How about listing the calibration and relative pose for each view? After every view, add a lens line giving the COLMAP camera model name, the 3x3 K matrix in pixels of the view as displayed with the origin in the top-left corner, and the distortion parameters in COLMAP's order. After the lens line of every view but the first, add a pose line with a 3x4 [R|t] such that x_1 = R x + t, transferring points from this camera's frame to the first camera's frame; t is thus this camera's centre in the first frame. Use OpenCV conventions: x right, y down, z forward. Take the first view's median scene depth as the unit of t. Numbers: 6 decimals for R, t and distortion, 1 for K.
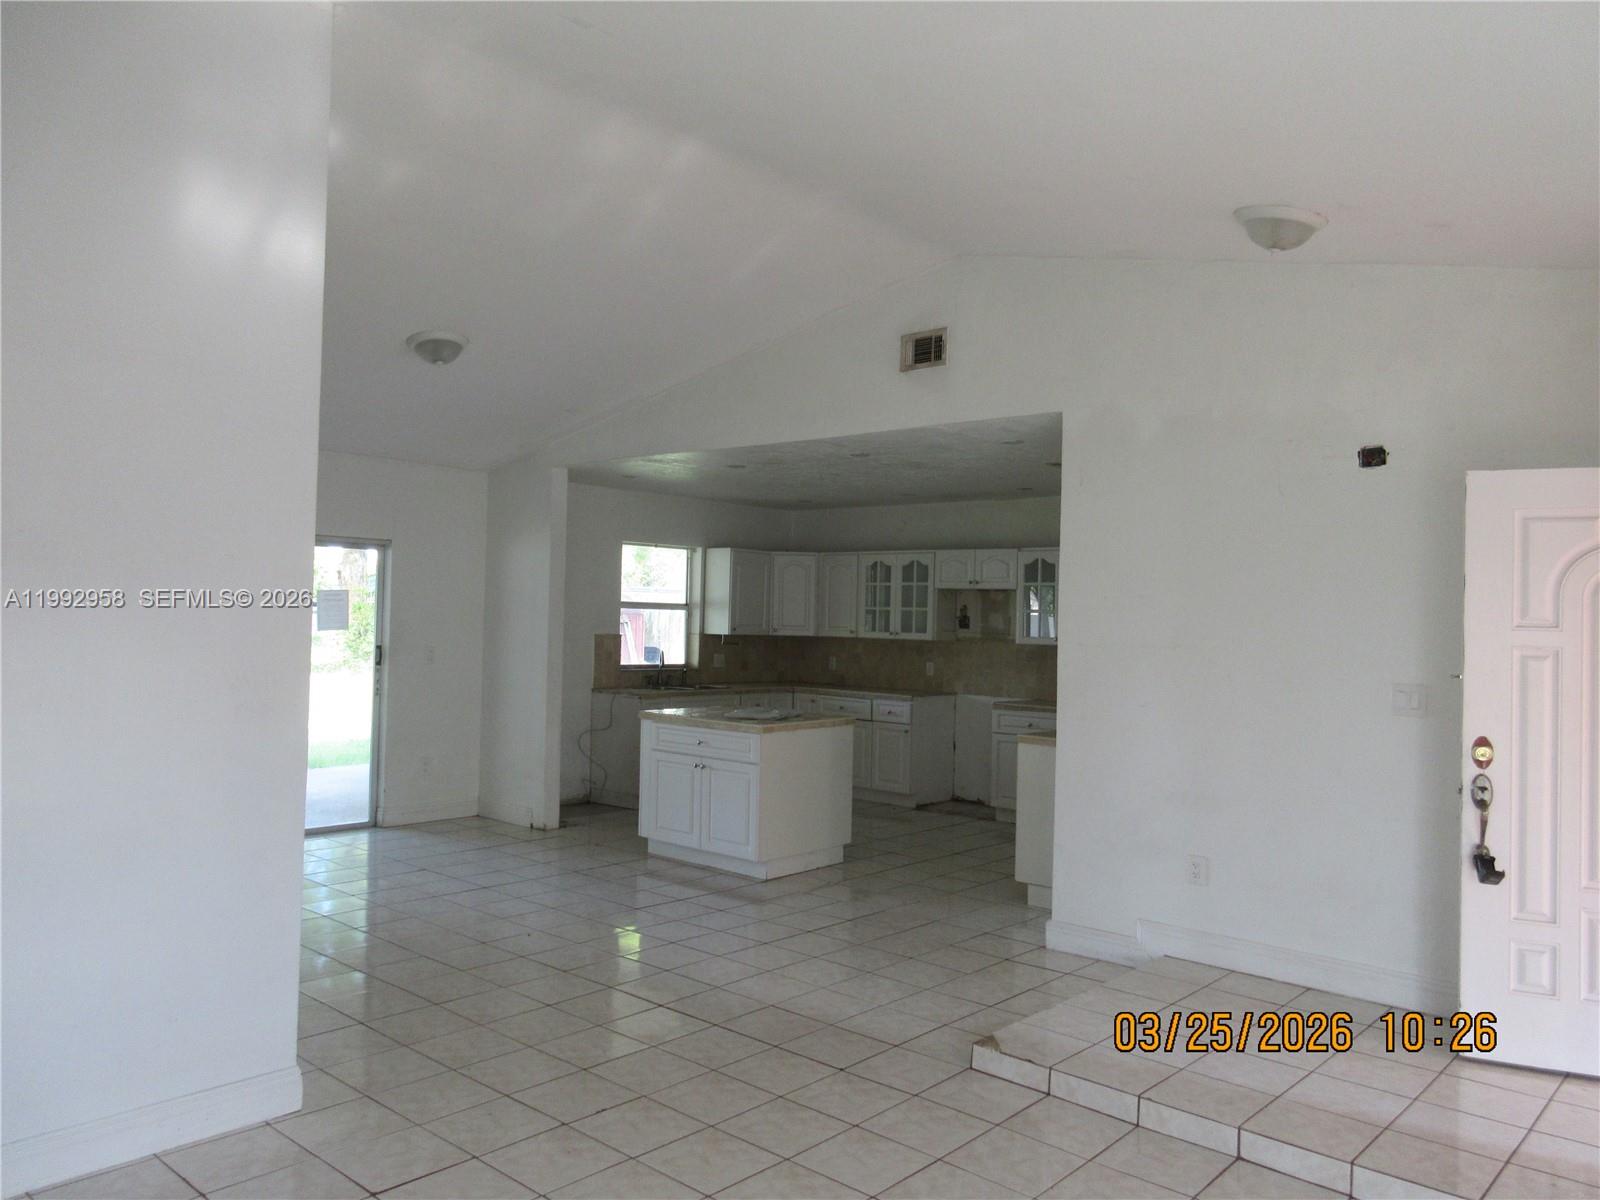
lens RADIAL K [[1203.2, 0, 800.0], [0, 1203.2, 600.0], [0, 0, 1]] dist [-0.042762, 0.064625]
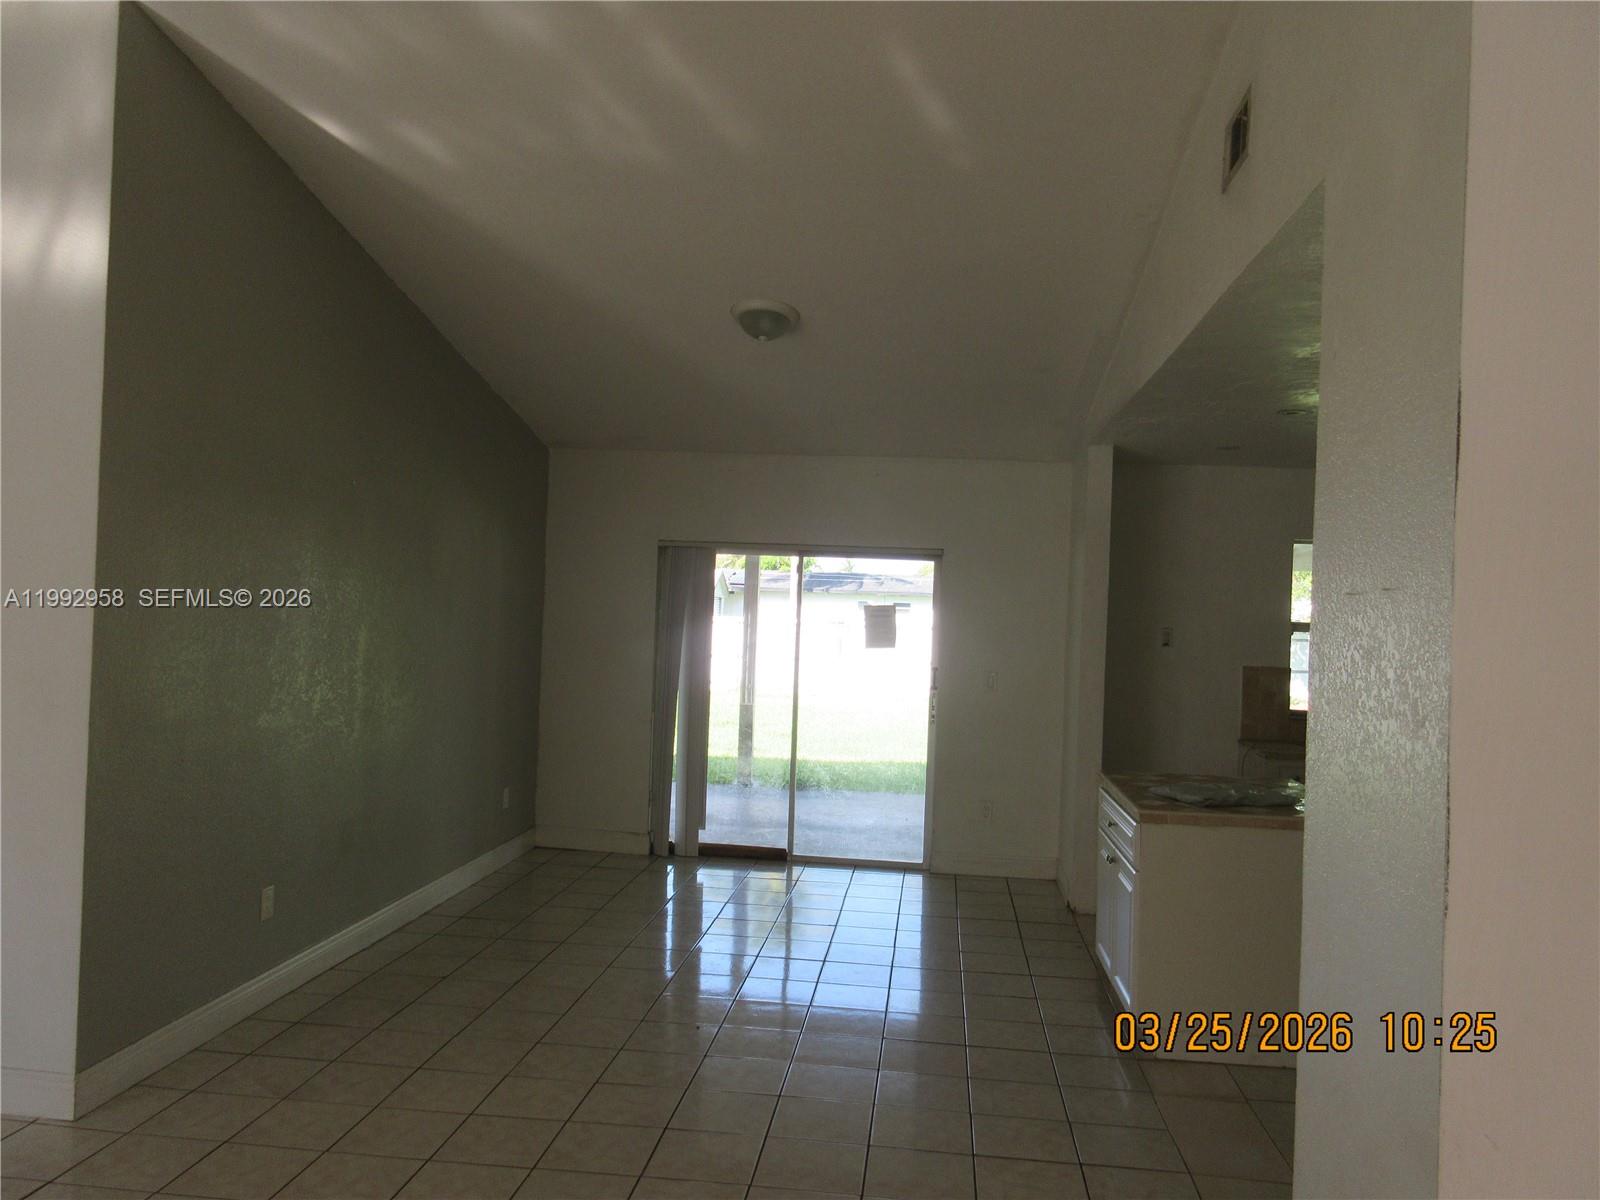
lens RADIAL K [[1203.2, 0, 800.0], [0, 1203.2, 600.0], [0, 0, 1]] dist [-0.042762, 0.064625]
pose [[0.572327, -0.010800, -0.819955, 0.264271], [-0.009818, 0.999751, -0.020020, 0.004981], [0.819967, 0.019508, 0.572078, 0.333027]]
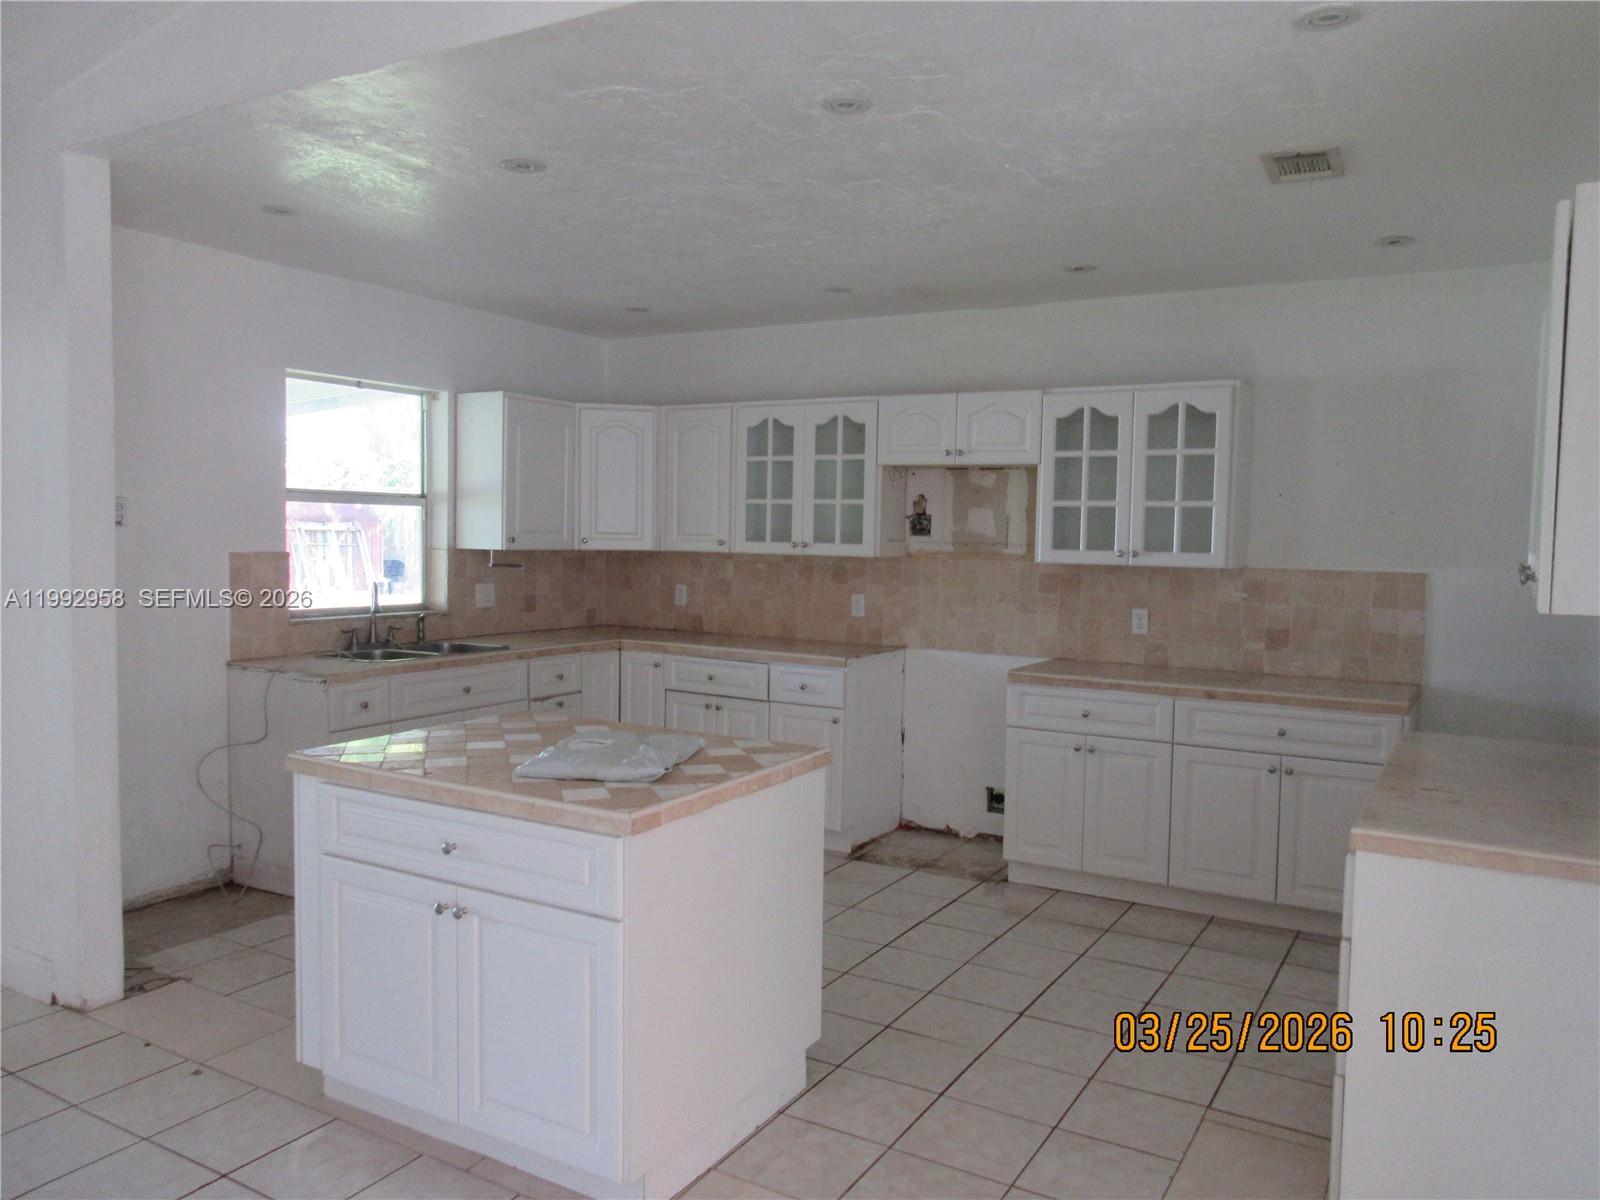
lens RADIAL K [[1203.2, 0, 800.0], [0, 1203.2, 600.0], [0, 0, 1]] dist [-0.042762, 0.064625]
pose [[0.980581, -0.017832, 0.195302, -0.034058], [0.002675, 0.996981, 0.077598, 0.009619], [-0.196096, -0.075569, 0.977668, 0.442958]]
